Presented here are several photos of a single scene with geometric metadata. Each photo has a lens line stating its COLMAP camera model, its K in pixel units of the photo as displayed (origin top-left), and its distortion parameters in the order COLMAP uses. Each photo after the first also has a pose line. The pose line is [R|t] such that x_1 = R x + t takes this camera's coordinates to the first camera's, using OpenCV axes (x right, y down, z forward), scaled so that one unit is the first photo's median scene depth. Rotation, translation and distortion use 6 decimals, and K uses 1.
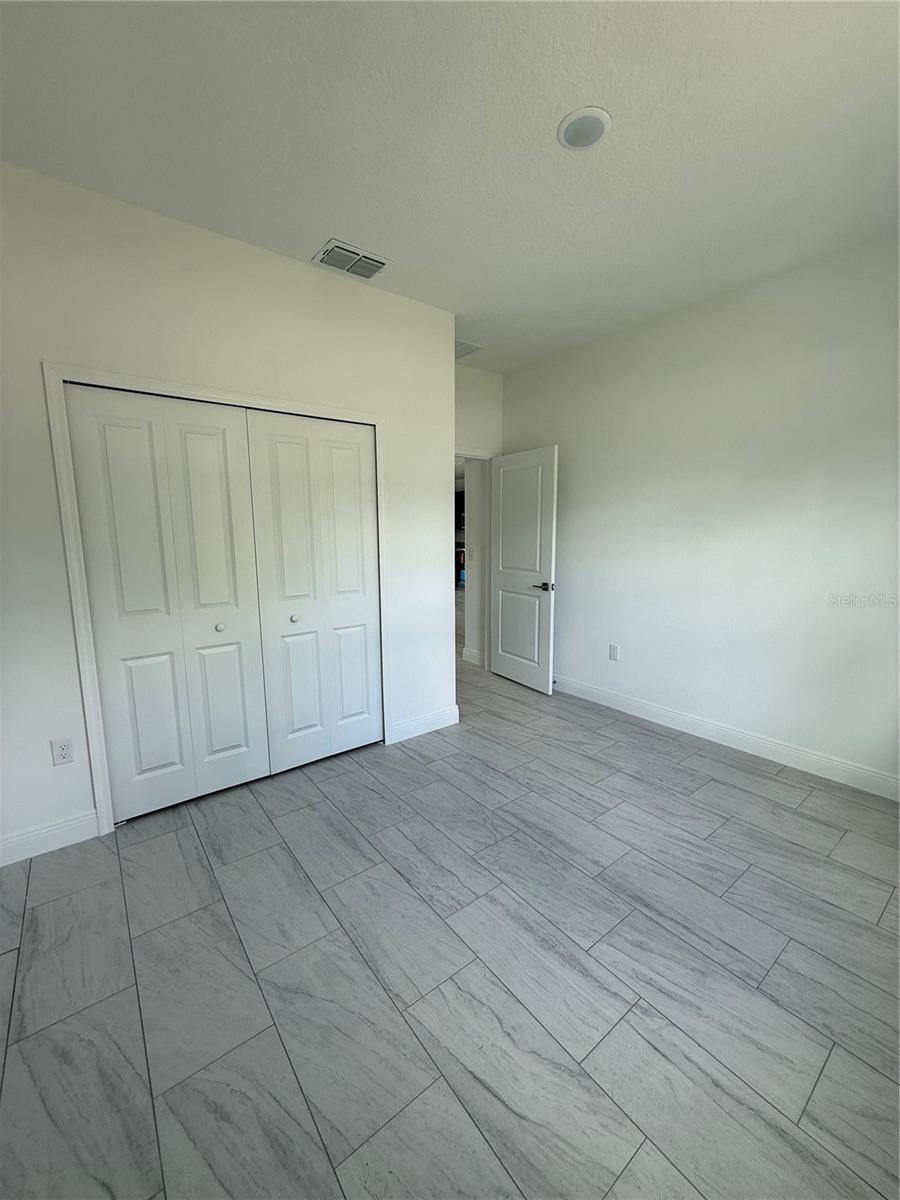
lens RADIAL K [[477.3, 0, 451.9], [0, 477.3, 597.2], [0, 0, 1]] dist [-0.001433, -0.000012]
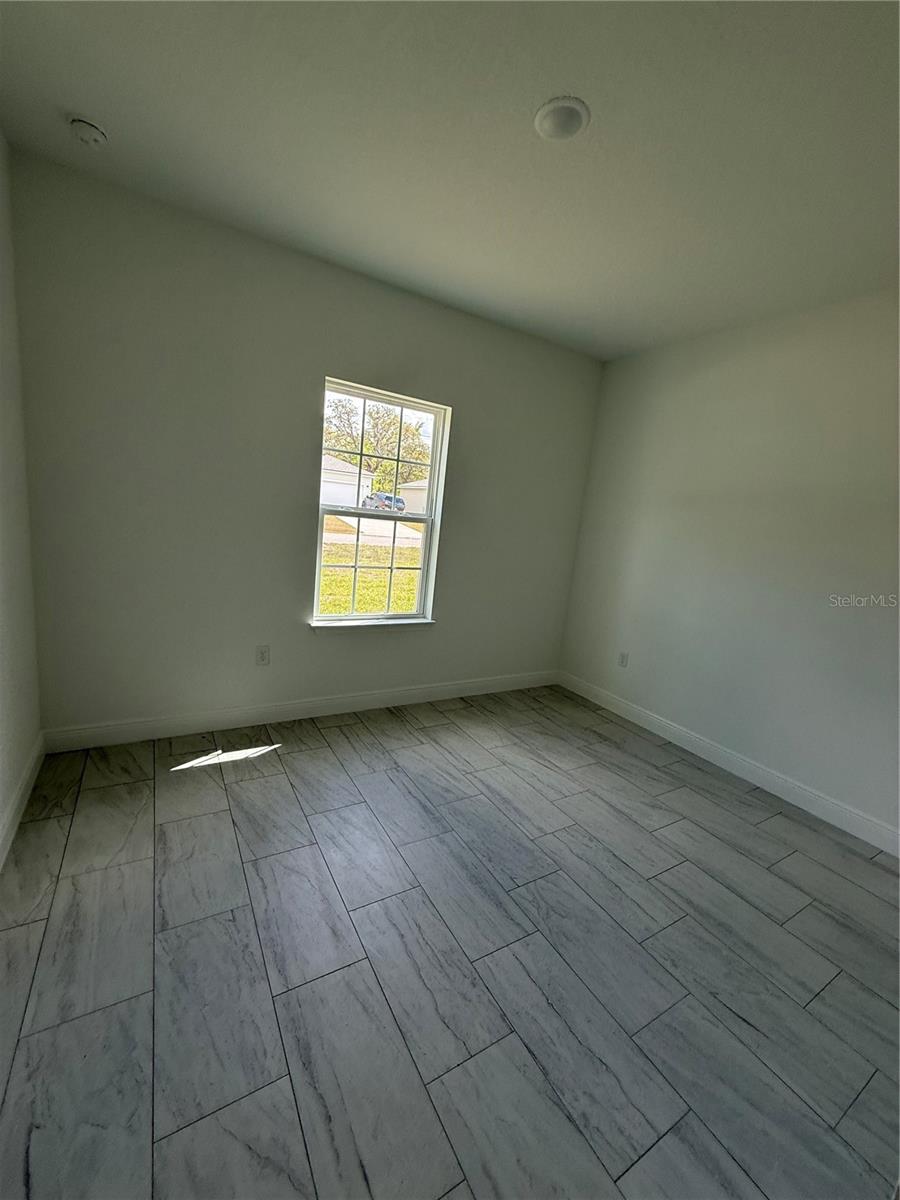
lens RADIAL K [[477.3, 0, 451.9], [0, 477.3, 597.2], [0, 0, 1]] dist [-0.001433, -0.000012]
pose [[-0.988407, -0.115626, 0.098399, 0.242560], [-0.079691, 0.946733, 0.312002, -0.300512], [-0.129233, 0.300544, -0.944972, 1.868655]]
